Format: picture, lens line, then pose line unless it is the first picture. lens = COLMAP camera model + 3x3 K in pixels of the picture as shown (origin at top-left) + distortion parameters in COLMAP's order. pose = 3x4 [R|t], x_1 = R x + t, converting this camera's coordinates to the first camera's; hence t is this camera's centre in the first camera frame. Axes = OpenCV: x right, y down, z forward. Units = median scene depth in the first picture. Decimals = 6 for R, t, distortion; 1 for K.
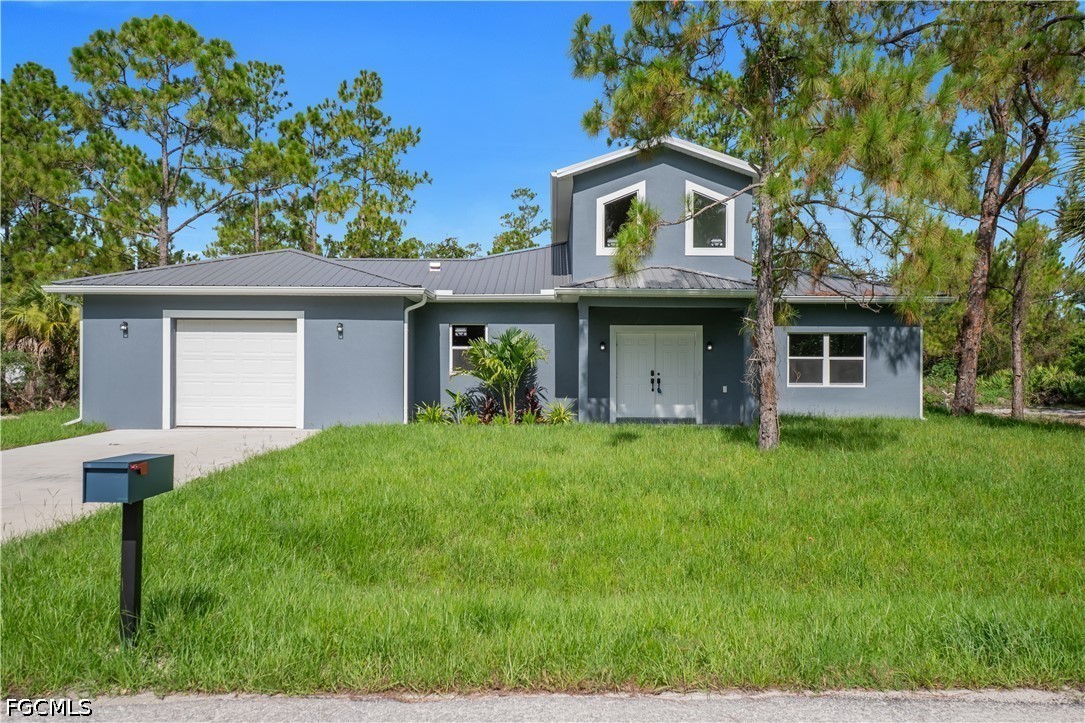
lens RADIAL K [[940.0, 0, 542.4], [0, 940.0, 357.8], [0, 0, 1]] dist [0.054208, 0.012254]
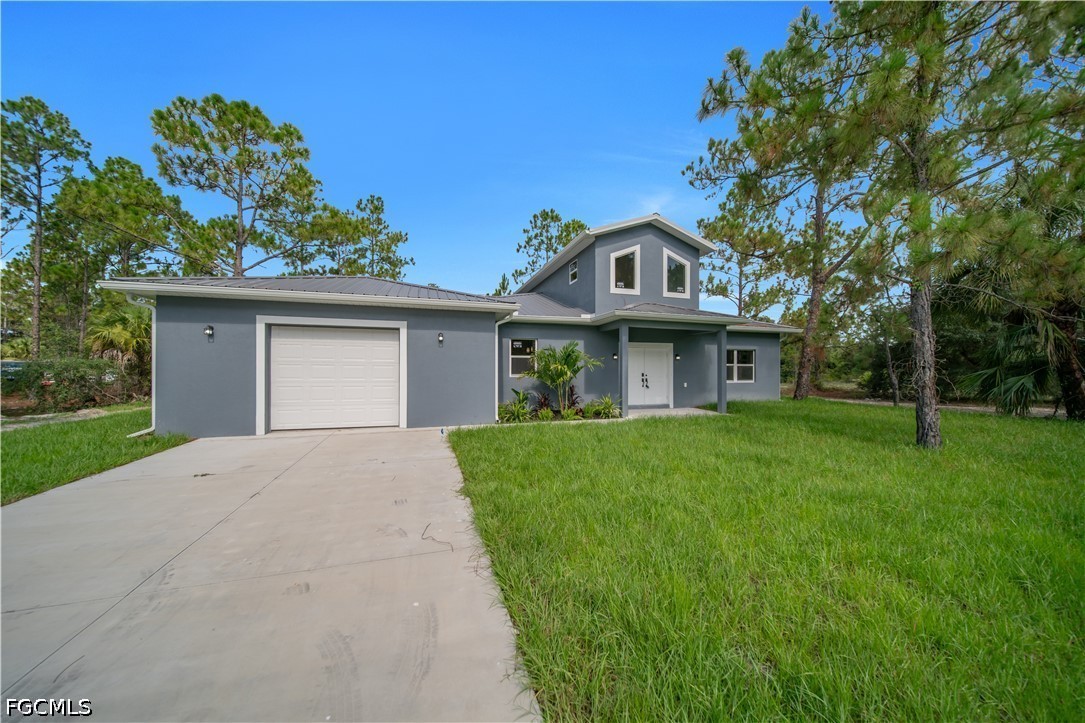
lens RADIAL K [[379.6, 0, 543.8], [0, 379.6, 366.2], [0, 0, 1]] dist [-0.000433, -0.000235]
pose [[0.945385, 0.000949, 0.325954, -0.225571], [-0.001335, 0.999999, 0.000963, 0.002228], [-0.325952, -0.001346, 0.945385, 0.484517]]
